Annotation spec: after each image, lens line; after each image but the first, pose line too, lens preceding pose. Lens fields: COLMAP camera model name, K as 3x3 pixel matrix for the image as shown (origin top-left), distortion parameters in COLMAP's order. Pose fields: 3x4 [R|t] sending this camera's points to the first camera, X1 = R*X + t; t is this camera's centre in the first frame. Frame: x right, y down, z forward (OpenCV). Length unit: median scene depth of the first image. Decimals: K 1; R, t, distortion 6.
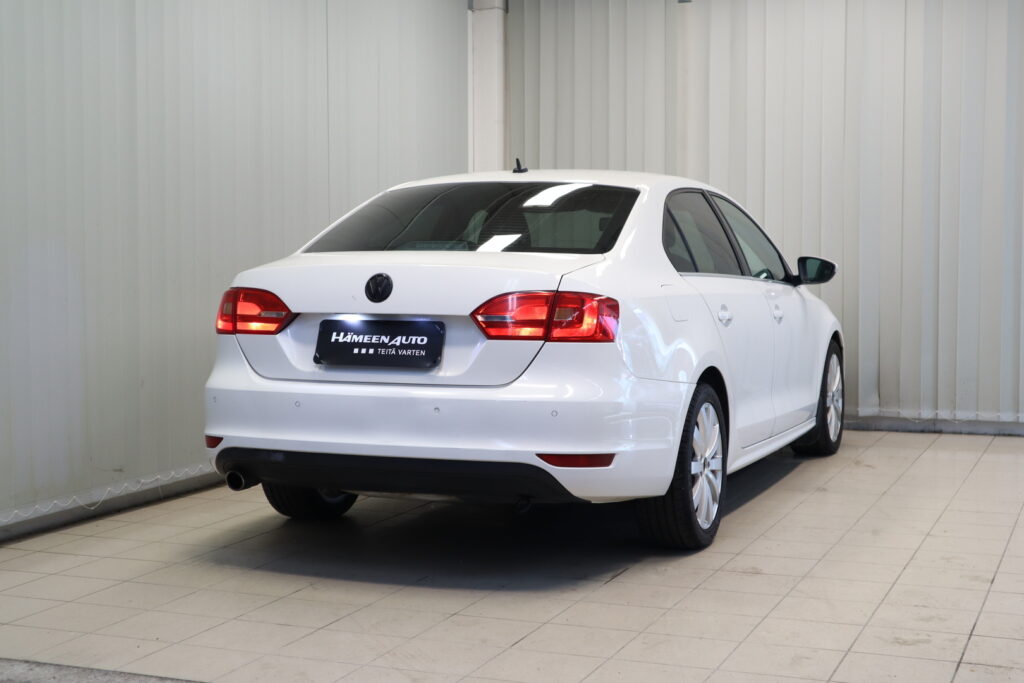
lens RADIAL K [[1524.3, 0, 512.6], [0, 1524.3, 337.2], [0, 0, 1]] dist [0.145653, 0.000000]
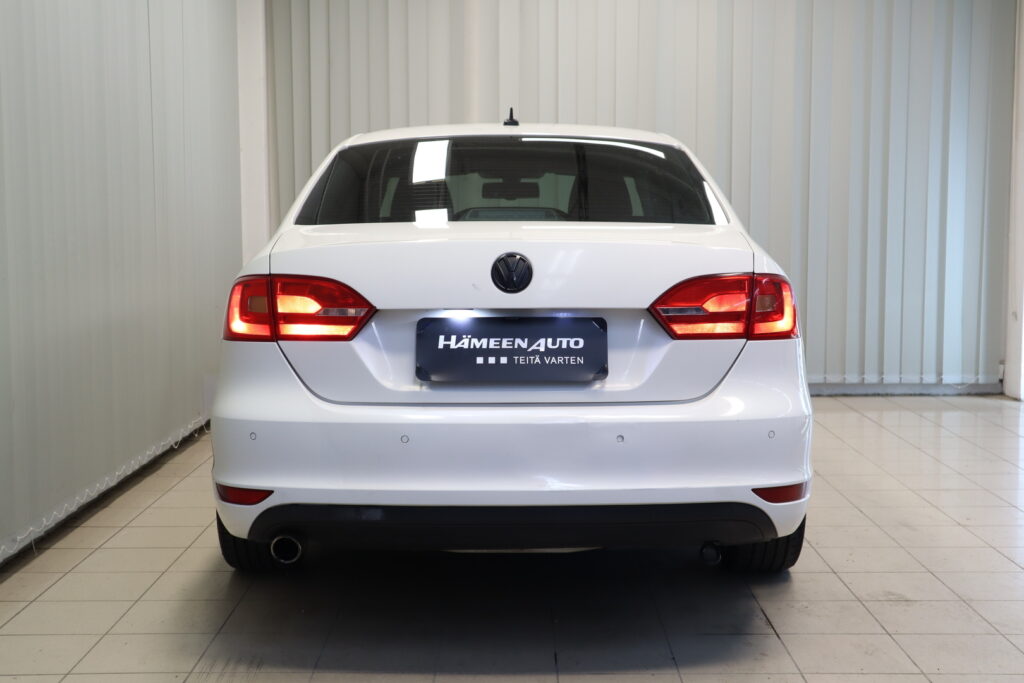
lens RADIAL K [[1278.3, 0, 514.8], [0, 1278.3, 336.7], [0, 0, 1]] dist [0.072955, 0.000000]
pose [[0.924948, -0.036688, 0.378320, -0.311537], [0.023667, 0.998958, 0.039013, -0.025192], [-0.379357, -0.027131, 0.924853, 0.428963]]
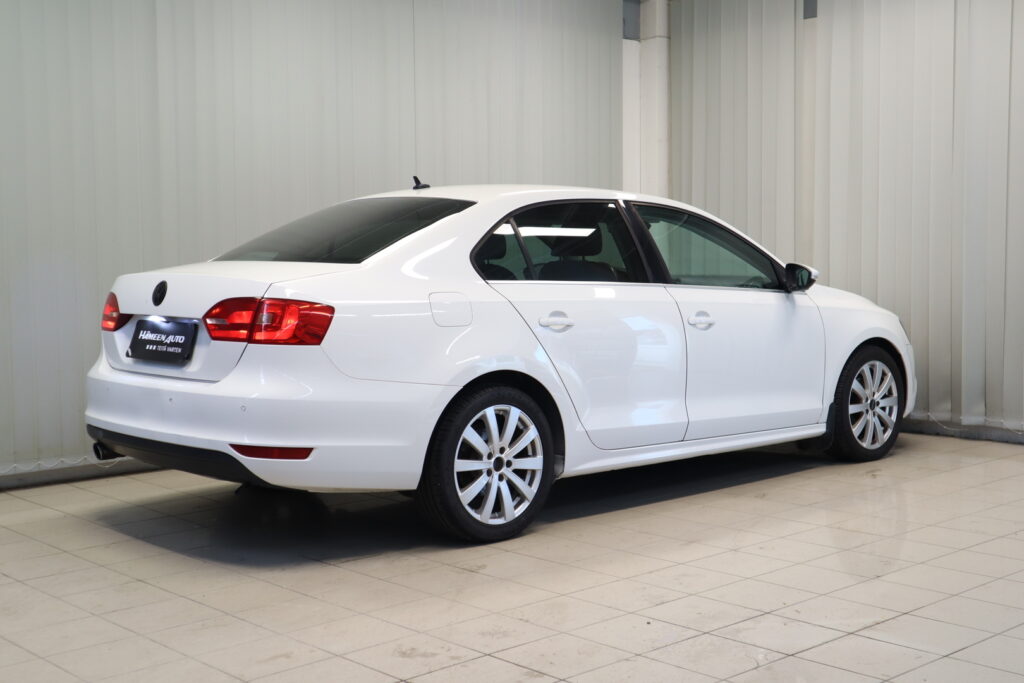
lens RADIAL K [[1278.3, 0, 512.5], [0, 1278.3, 348.1], [0, 0, 1]] dist [0.072955, 0.000000]
pose [[0.897710, 0.024418, -0.439910, 0.571532], [-0.017786, 0.999658, 0.019194, -0.013986], [0.440228, -0.009407, 0.897837, 0.237892]]
